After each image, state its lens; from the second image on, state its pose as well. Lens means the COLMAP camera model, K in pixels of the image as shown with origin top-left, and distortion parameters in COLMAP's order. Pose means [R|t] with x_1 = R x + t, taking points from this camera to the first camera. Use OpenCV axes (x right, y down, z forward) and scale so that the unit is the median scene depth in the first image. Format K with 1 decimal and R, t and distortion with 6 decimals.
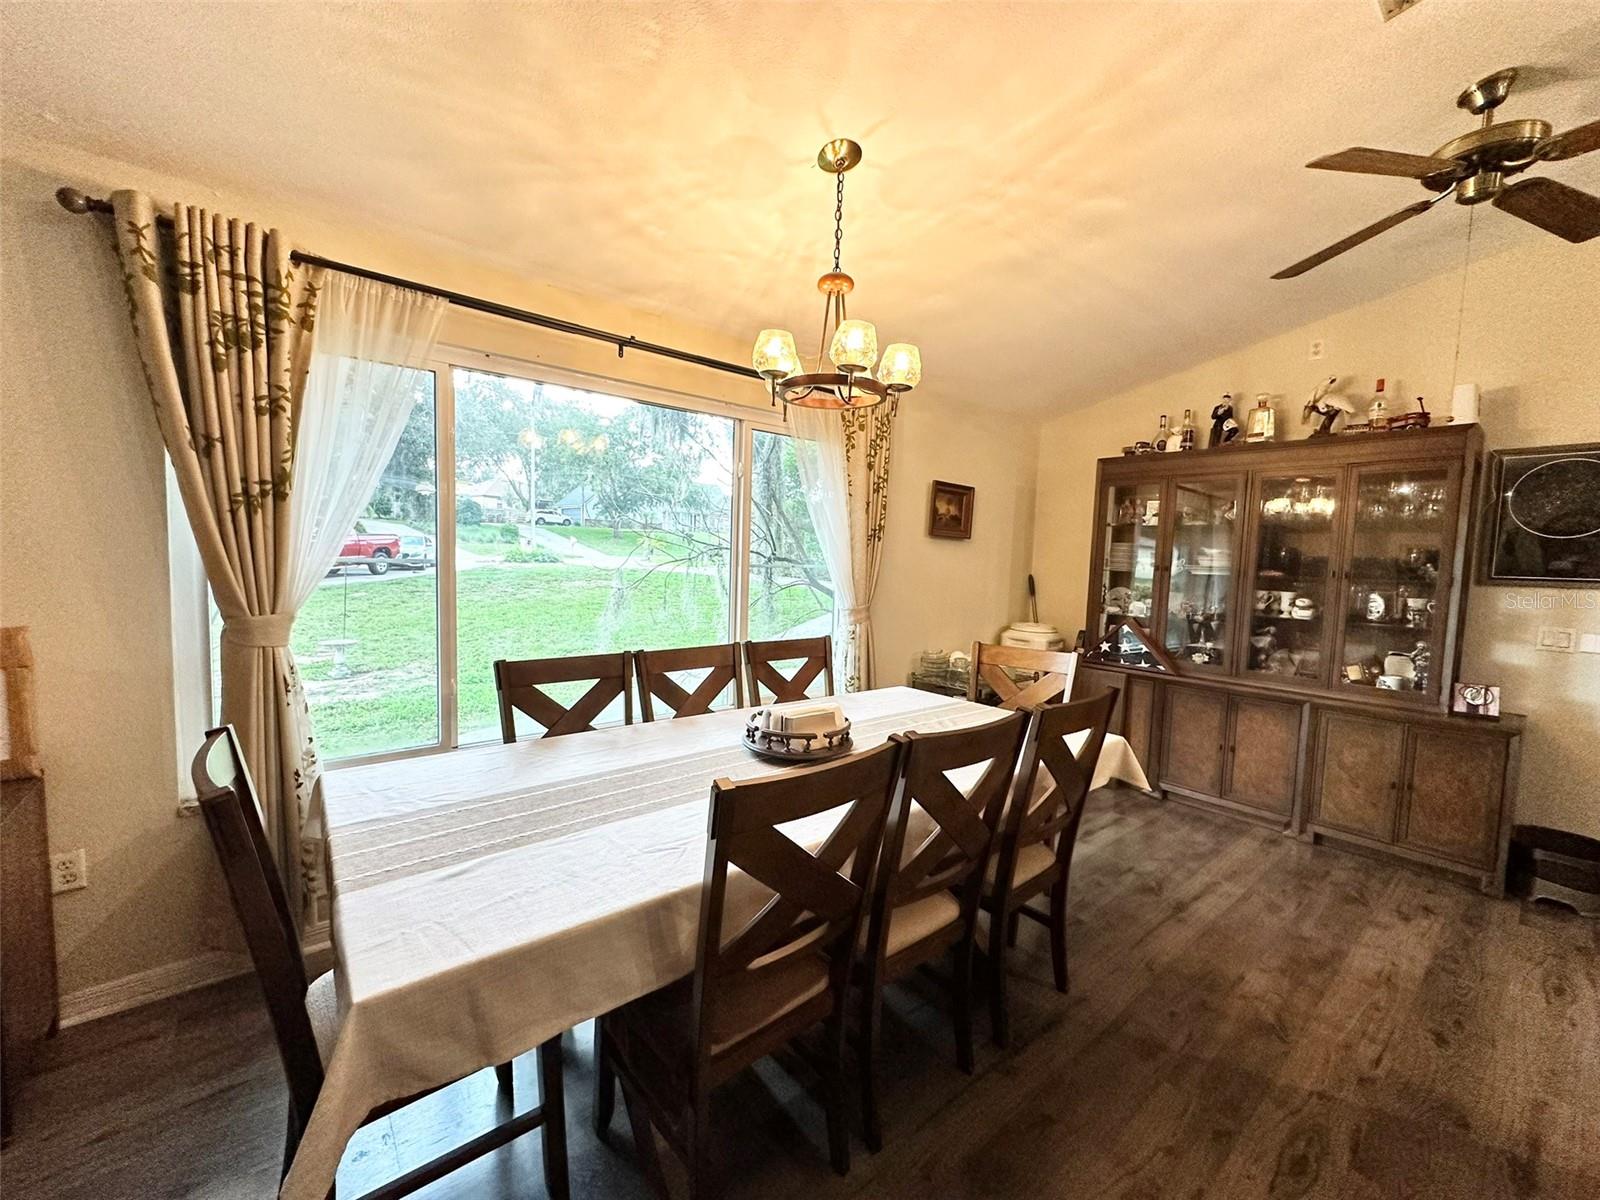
lens RADIAL K [[639.0, 0, 796.0], [0, 639.0, 600.8], [0, 0, 1]] dist [-0.002408, -0.000132]
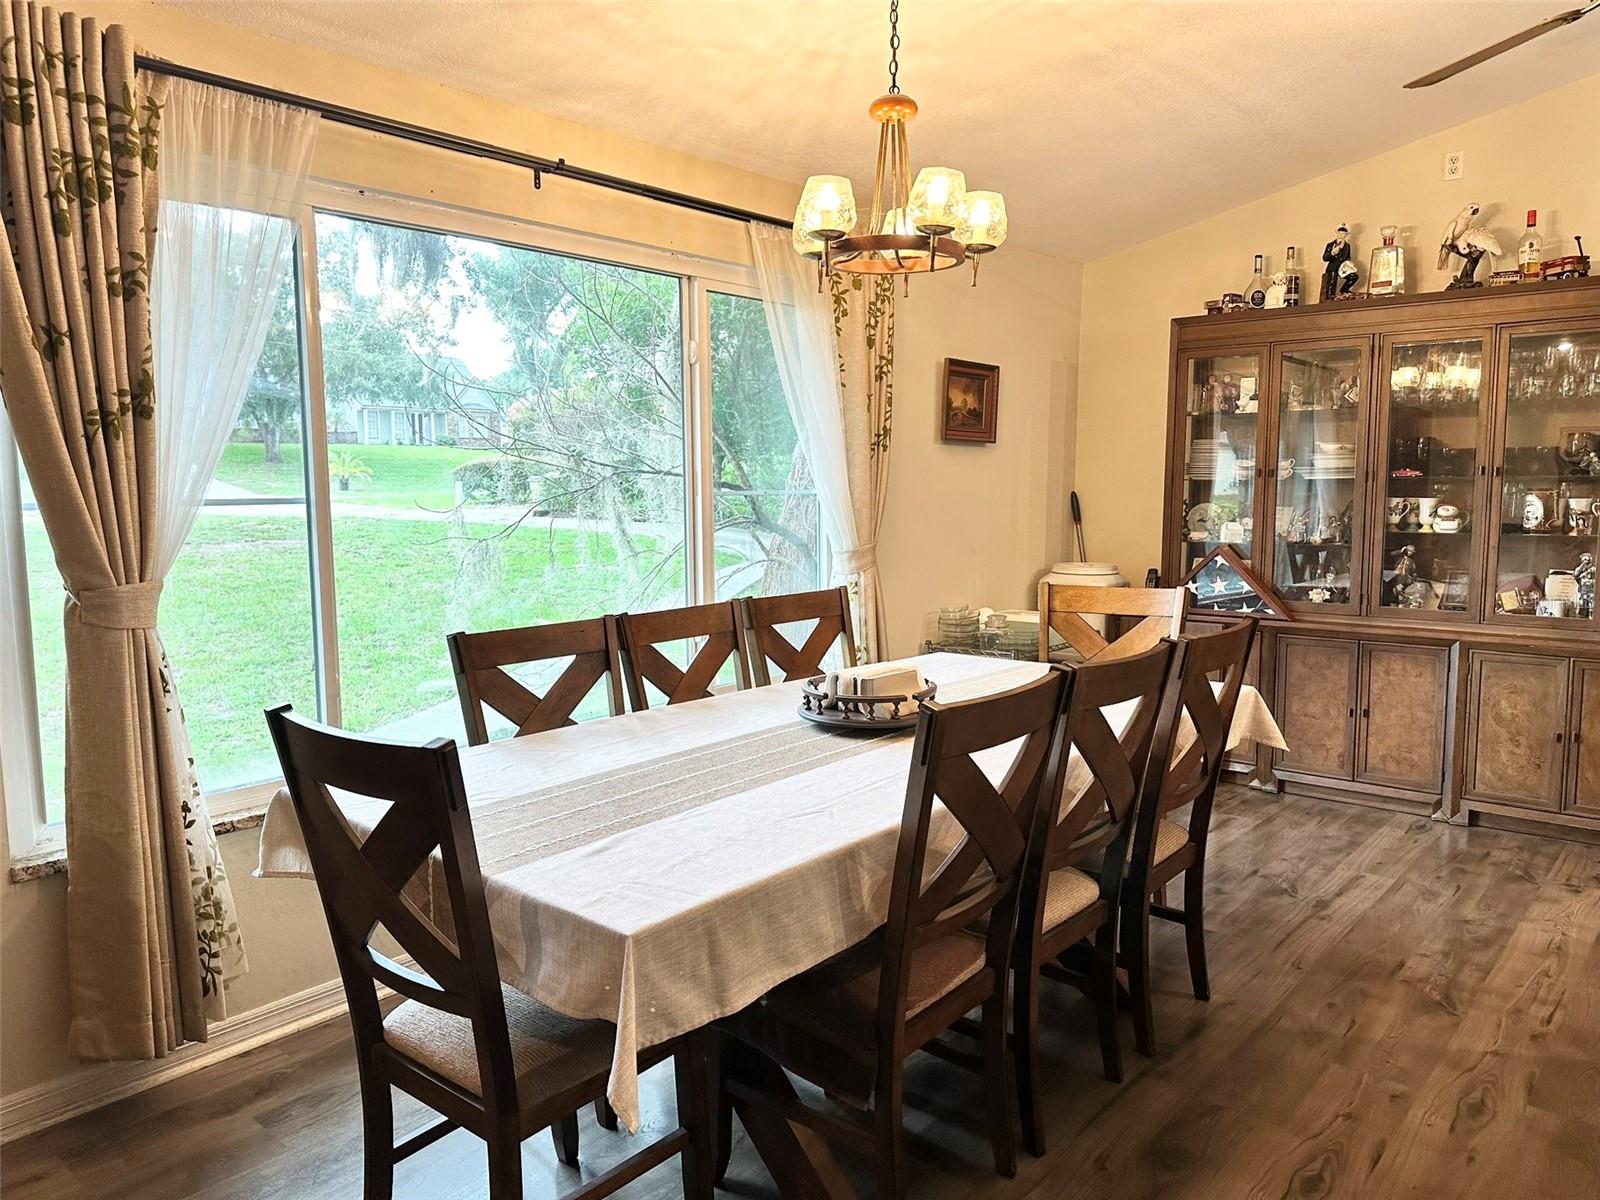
lens RADIAL K [[1110.2, 0, 800.0], [0, 1110.2, 600.0], [0, 0, 1]] dist [0.042203, -0.053035]
pose [[0.985932, -0.056449, 0.157325, -0.211383], [0.050533, 0.997866, 0.041355, 0.018382], [-0.159324, -0.032823, 0.986681, -0.226778]]
